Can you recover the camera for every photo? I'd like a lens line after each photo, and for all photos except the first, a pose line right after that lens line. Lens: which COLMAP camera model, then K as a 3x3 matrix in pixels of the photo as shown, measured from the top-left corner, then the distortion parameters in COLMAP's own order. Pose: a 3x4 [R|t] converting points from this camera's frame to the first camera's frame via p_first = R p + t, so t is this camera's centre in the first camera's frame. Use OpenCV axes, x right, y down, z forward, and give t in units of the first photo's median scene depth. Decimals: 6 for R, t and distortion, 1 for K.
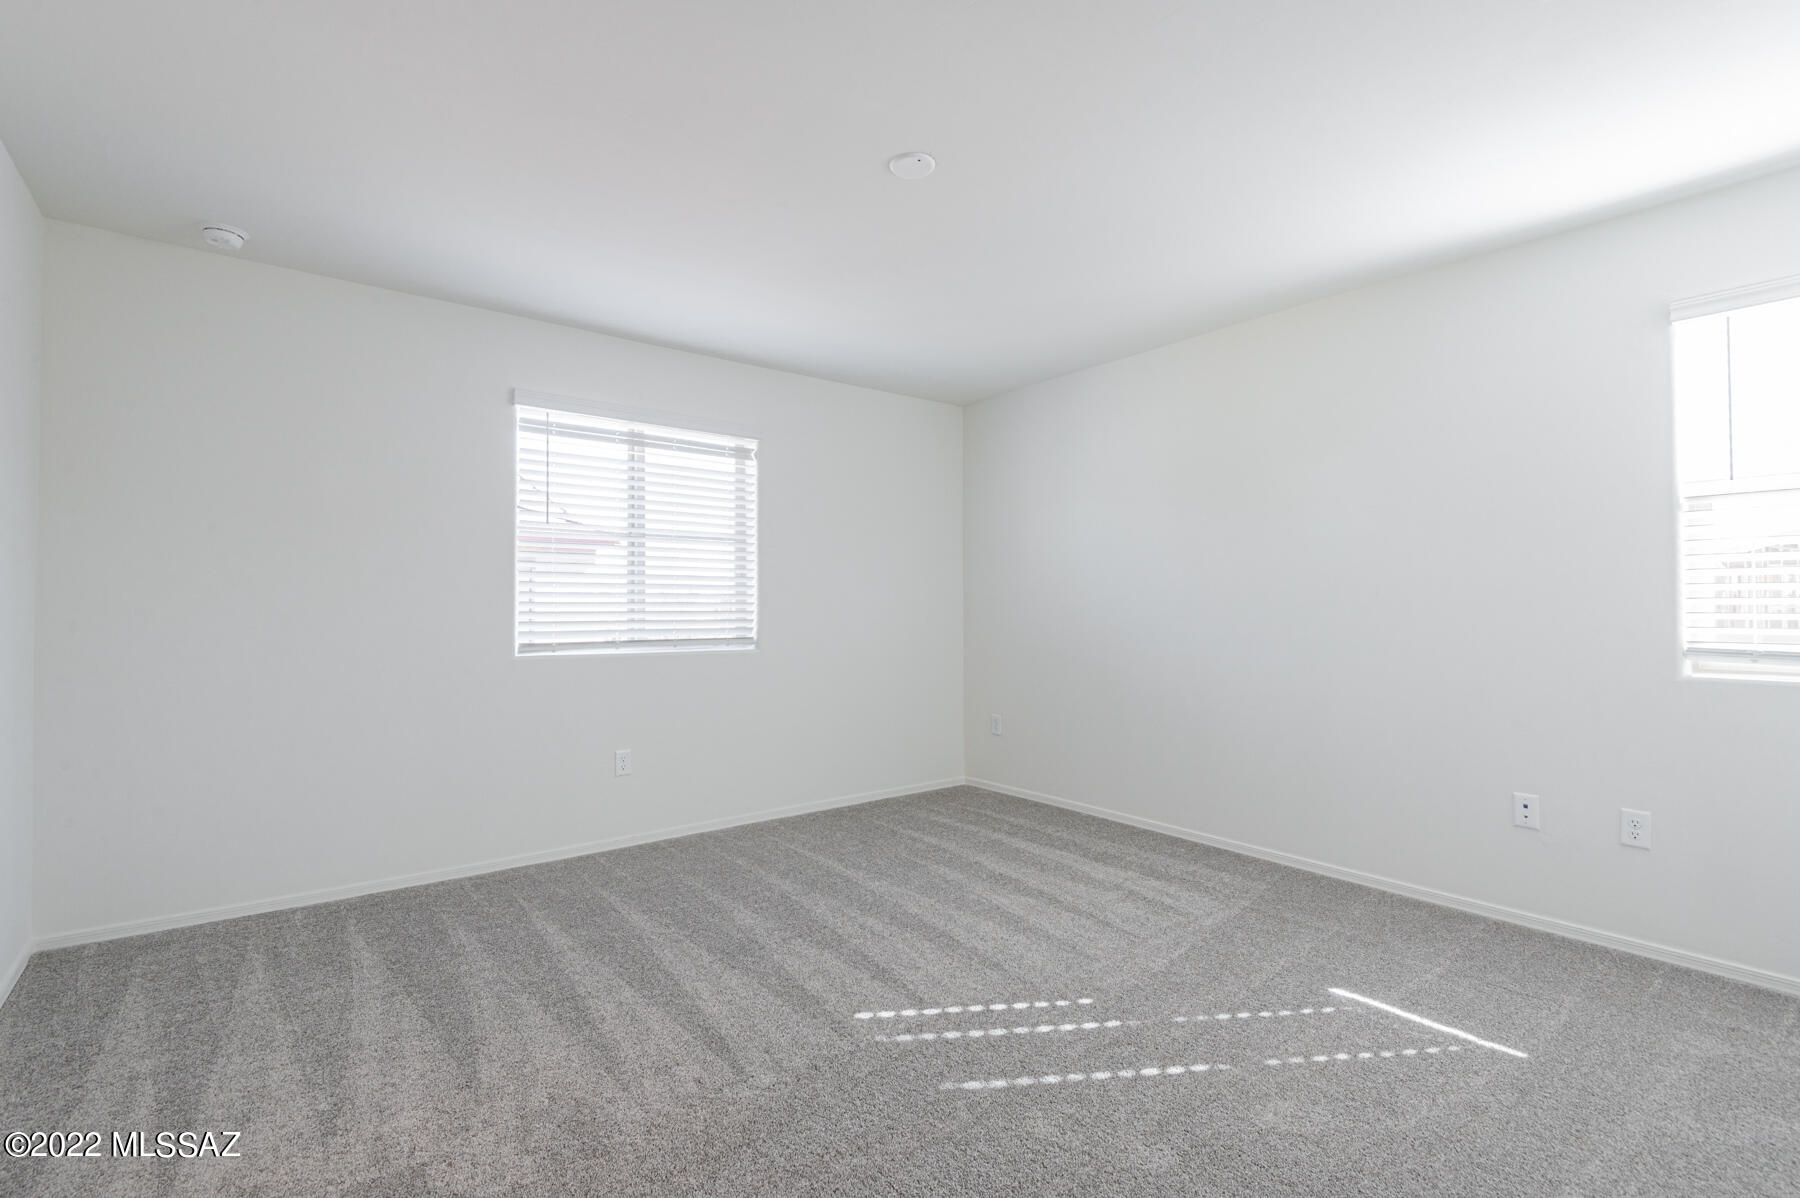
lens RADIAL K [[821.1, 0, 887.2], [0, 821.1, 589.7], [0, 0, 1]] dist [0.036277, -0.014753]
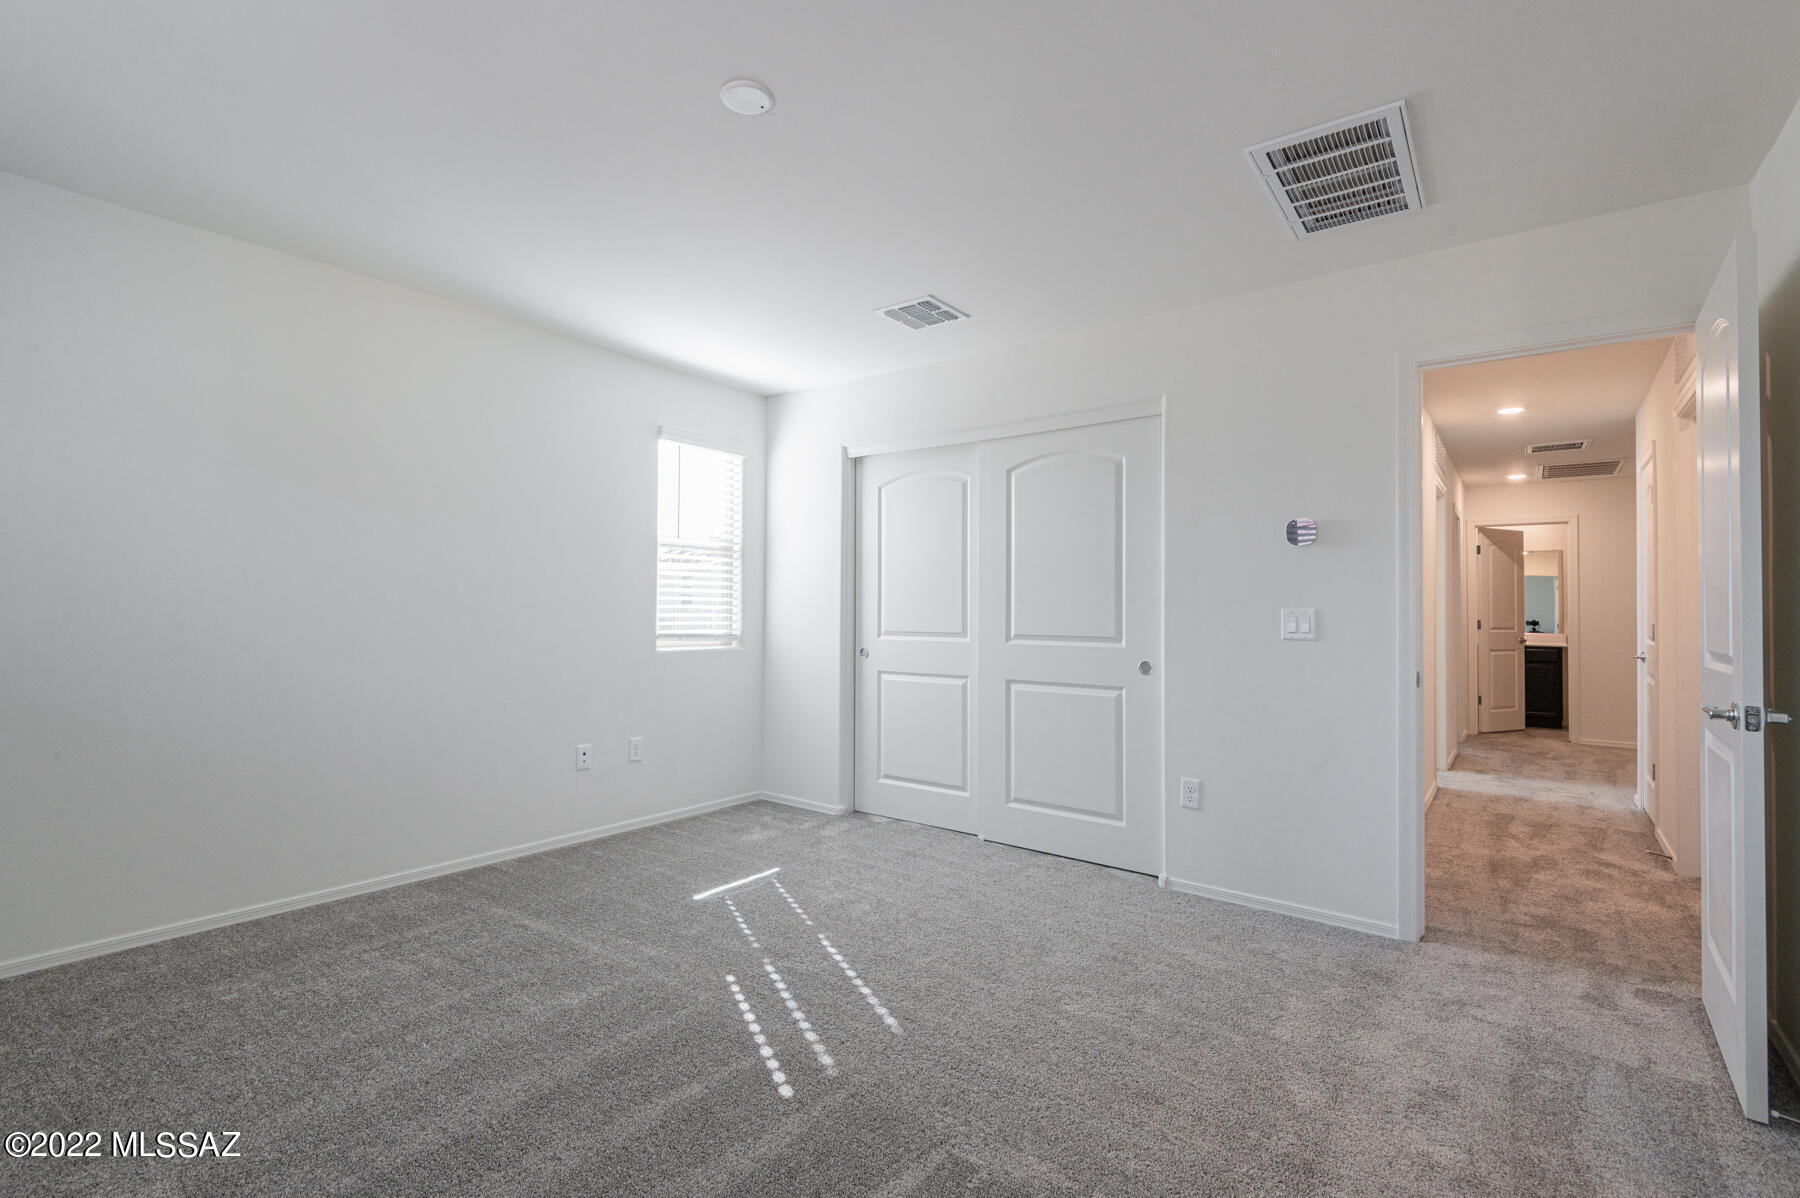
lens RADIAL K [[821.1, 0, 887.2], [0, 821.1, 589.7], [0, 0, 1]] dist [0.036277, -0.014753]
pose [[-0.246176, 0.025596, 0.968887, -0.782007], [-0.028820, 0.999016, -0.033714, 0.025125], [-0.968797, -0.036223, -0.245196, 0.991965]]
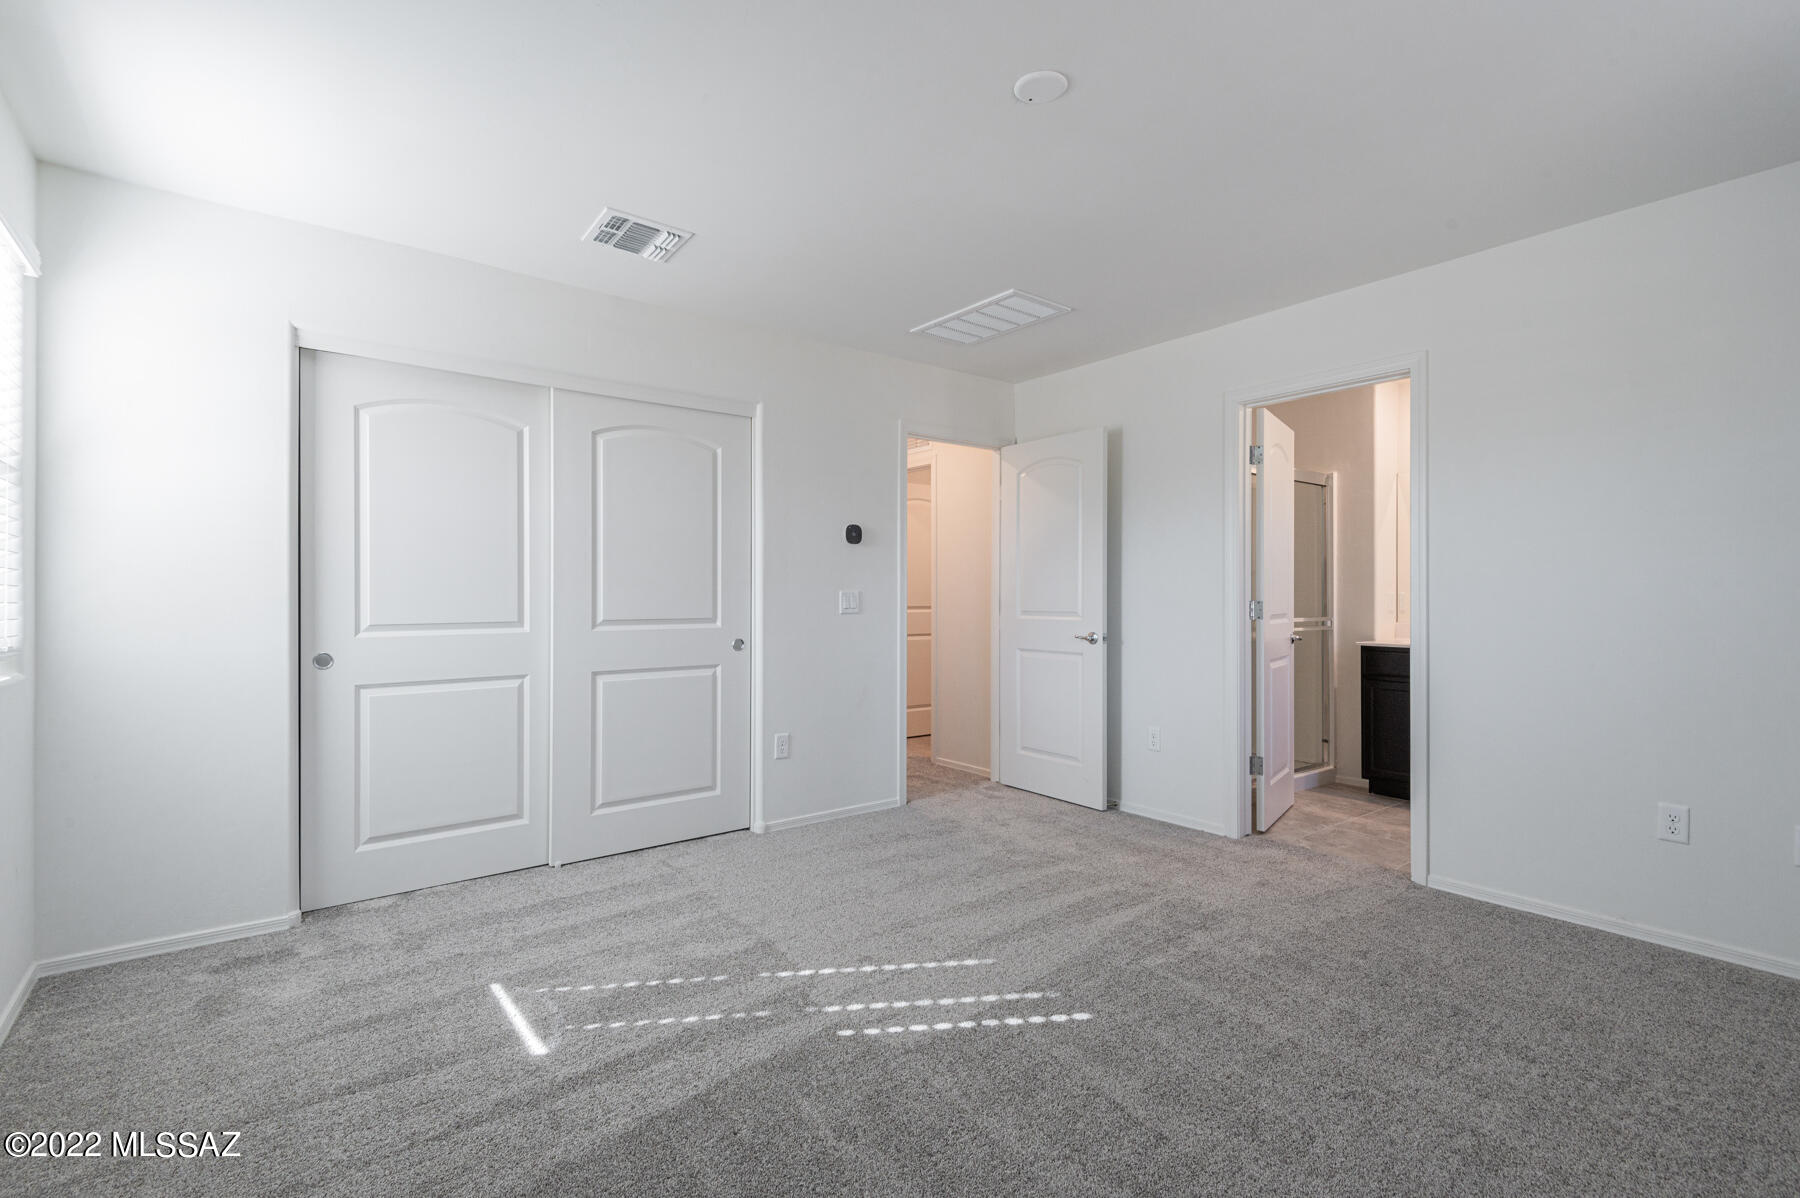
lens RADIAL K [[821.1, 0, 887.2], [0, 821.1, 589.7], [0, 0, 1]] dist [0.036277, -0.014753]
pose [[-0.999976, 0.001459, 0.006759, 0.169241], [0.001281, 0.999653, -0.026326, 0.036095], [-0.006795, -0.026316, -0.999631, 1.747021]]
